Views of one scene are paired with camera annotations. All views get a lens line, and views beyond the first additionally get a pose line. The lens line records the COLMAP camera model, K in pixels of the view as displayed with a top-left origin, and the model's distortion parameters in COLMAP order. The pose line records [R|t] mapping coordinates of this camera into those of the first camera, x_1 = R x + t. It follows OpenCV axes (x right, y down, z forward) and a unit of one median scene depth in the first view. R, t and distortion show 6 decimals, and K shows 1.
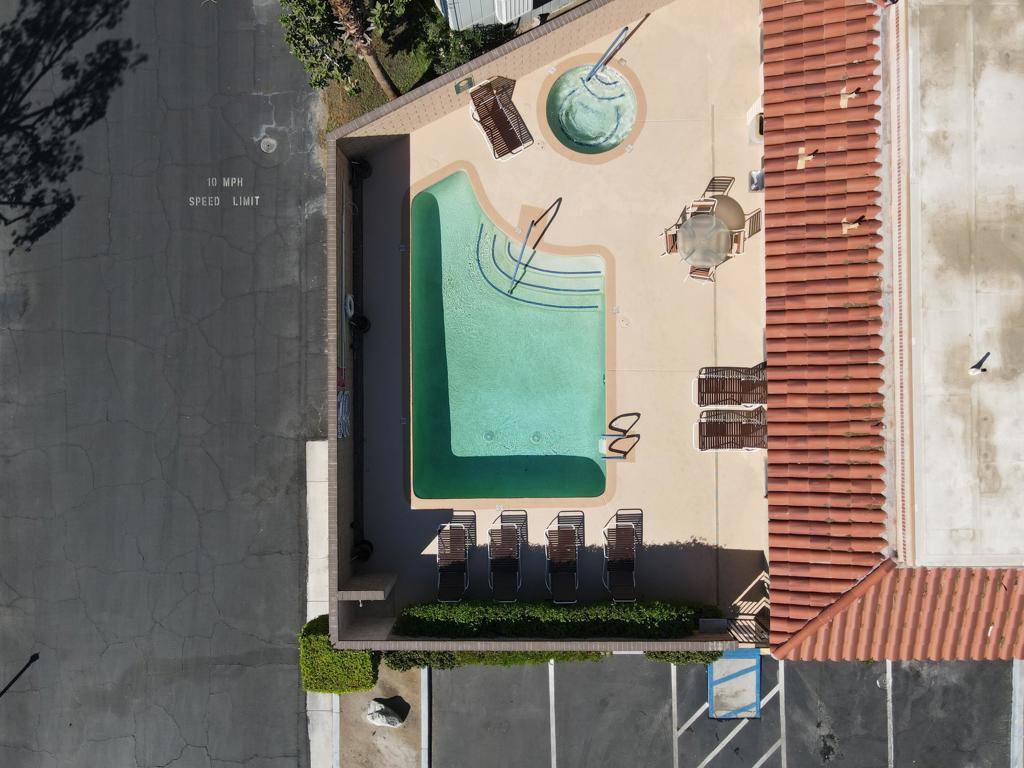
lens RADIAL K [[753.5, 0, 512.0], [0, 753.5, 384.0], [0, 0, 1]] dist [0.000558, 0.006698]
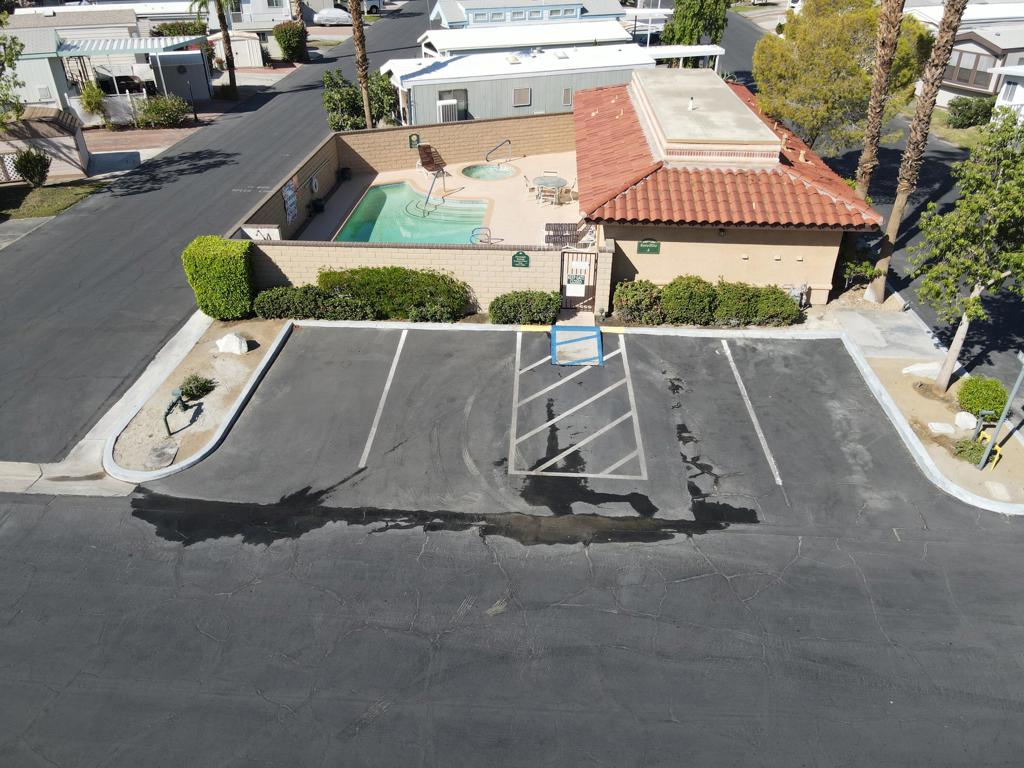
lens RADIAL K [[753.5, 0, 512.0], [0, 753.5, 384.0], [0, 0, 1]] dist [0.000558, 0.006698]
pose [[0.997733, 0.048810, -0.046337, 0.256530], [-0.065314, 0.536106, -0.841620, 1.294100], [-0.016238, 0.842738, 0.538078, 0.490646]]
